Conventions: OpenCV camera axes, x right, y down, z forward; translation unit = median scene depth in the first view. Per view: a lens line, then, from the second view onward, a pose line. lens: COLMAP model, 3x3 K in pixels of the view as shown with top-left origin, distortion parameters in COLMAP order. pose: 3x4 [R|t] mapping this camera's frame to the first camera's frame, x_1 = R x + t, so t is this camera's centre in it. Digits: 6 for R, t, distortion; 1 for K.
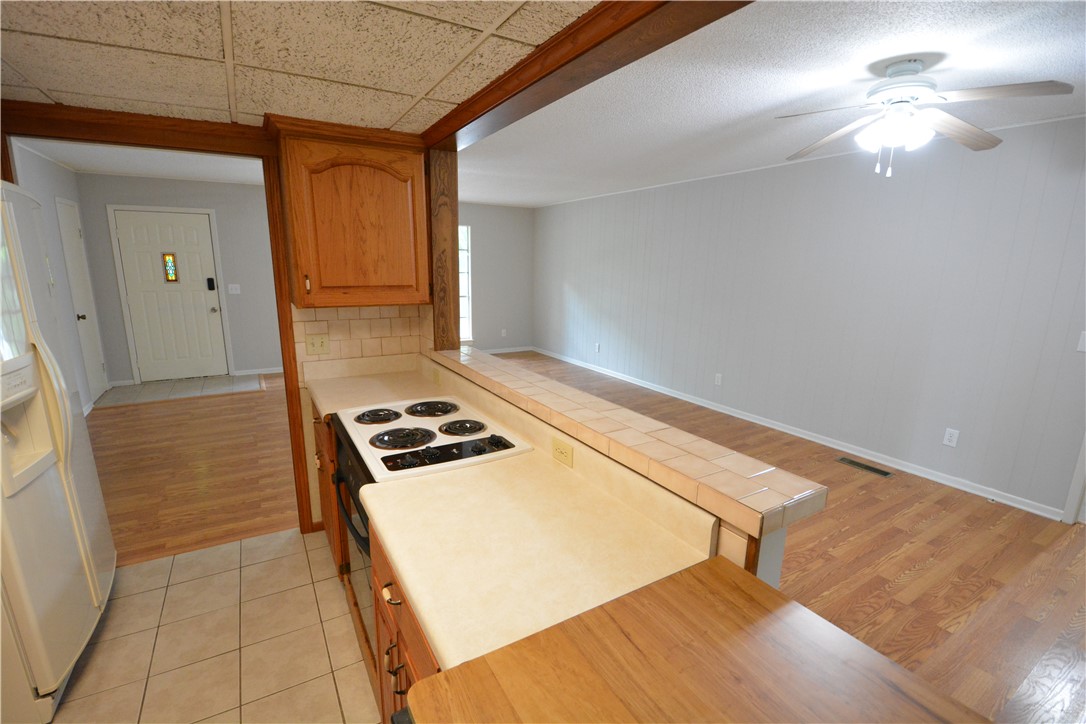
lens RADIAL K [[476.6, 0, 539.6], [0, 476.6, 371.0], [0, 0, 1]] dist [0.019121, -0.025818]
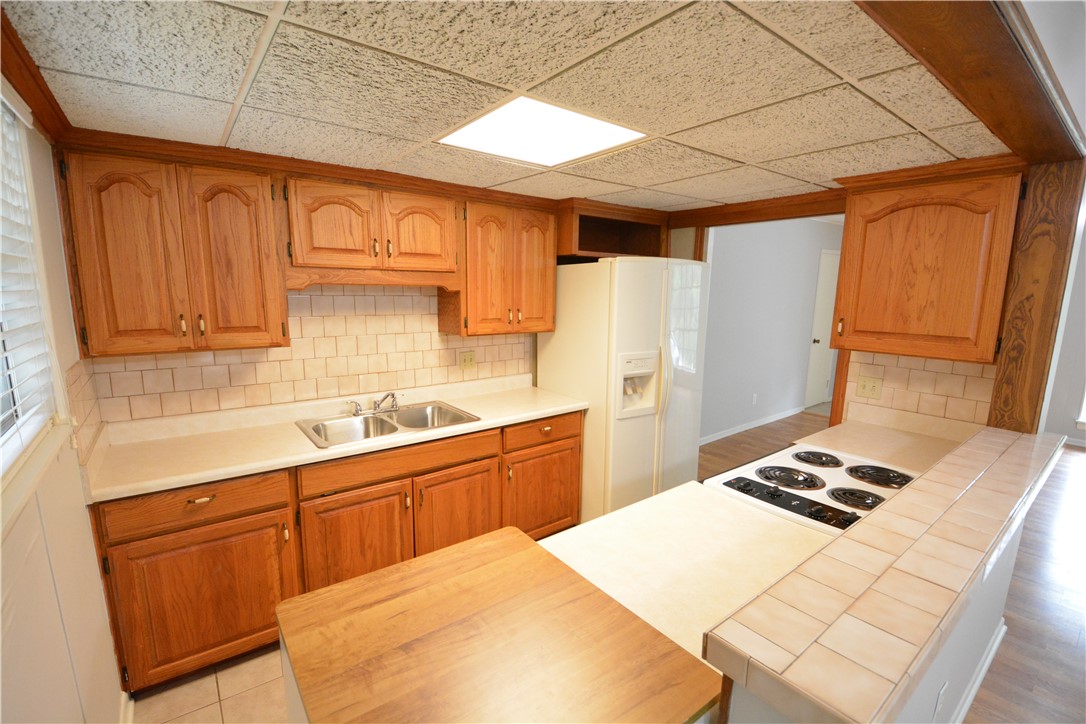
lens RADIAL K [[476.6, 0, 539.6], [0, 476.6, 371.0], [0, 0, 1]] dist [0.019121, -0.025818]
pose [[0.116966, 0.158459, -0.980413, 0.432268], [-0.225903, 0.965557, 0.129107, -0.064304], [0.967102, 0.206377, 0.148733, 0.188456]]
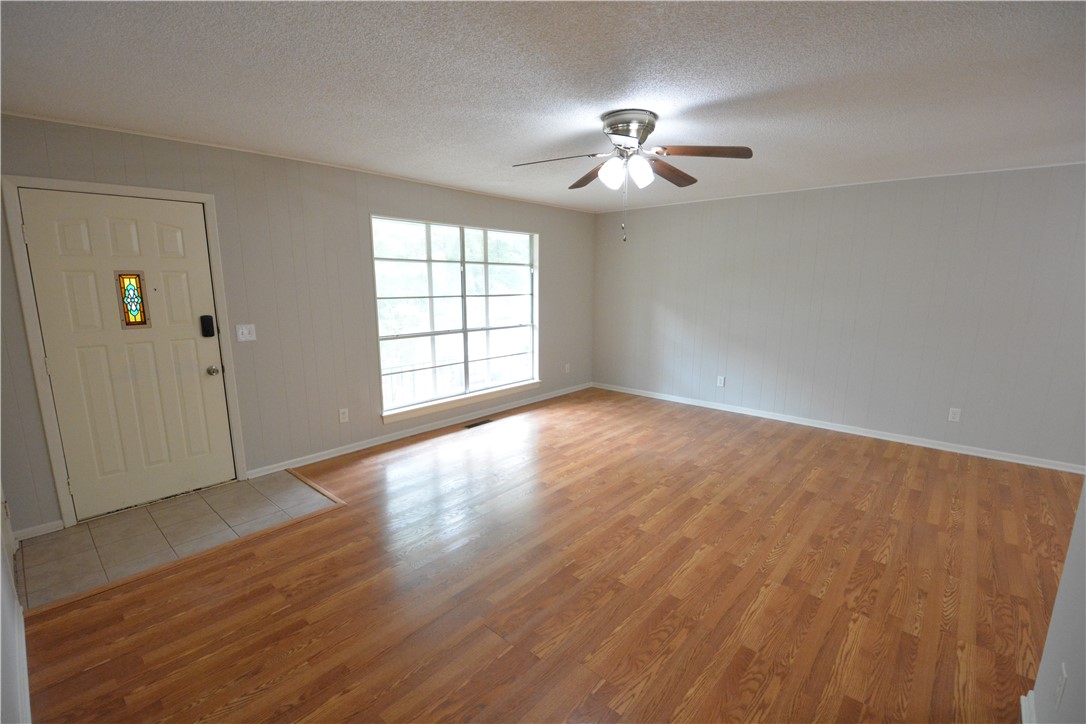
lens RADIAL K [[476.6, 0, 539.6], [0, 476.6, 371.0], [0, 0, 1]] dist [0.019121, -0.025818]
pose [[0.954658, -0.069827, 0.289400, -1.130818], [0.079398, 0.996612, -0.021452, -0.201955], [-0.286921, 0.043457, 0.956968, 0.821088]]
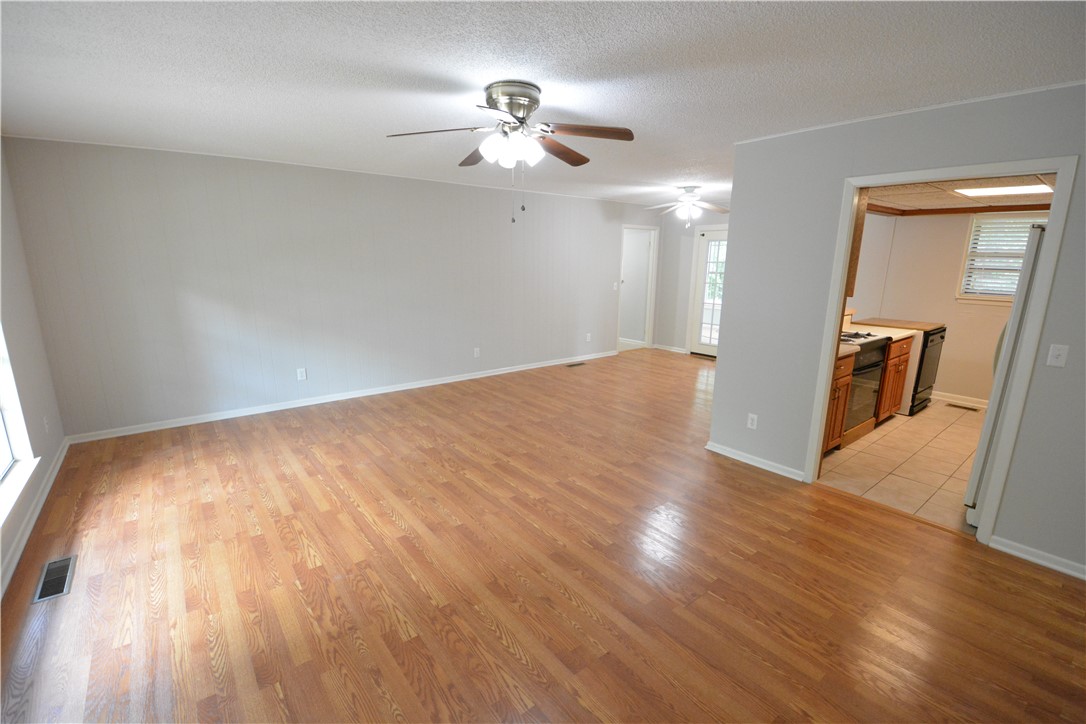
lens RADIAL K [[476.6, 0, 539.6], [0, 476.6, 371.0], [0, 0, 1]] dist [0.019121, -0.025818]
pose [[-0.125109, -0.241746, 0.962240, -1.711267], [0.208105, 0.941891, 0.263691, -0.466901], [-0.970072, 0.233237, -0.067531, 1.900863]]
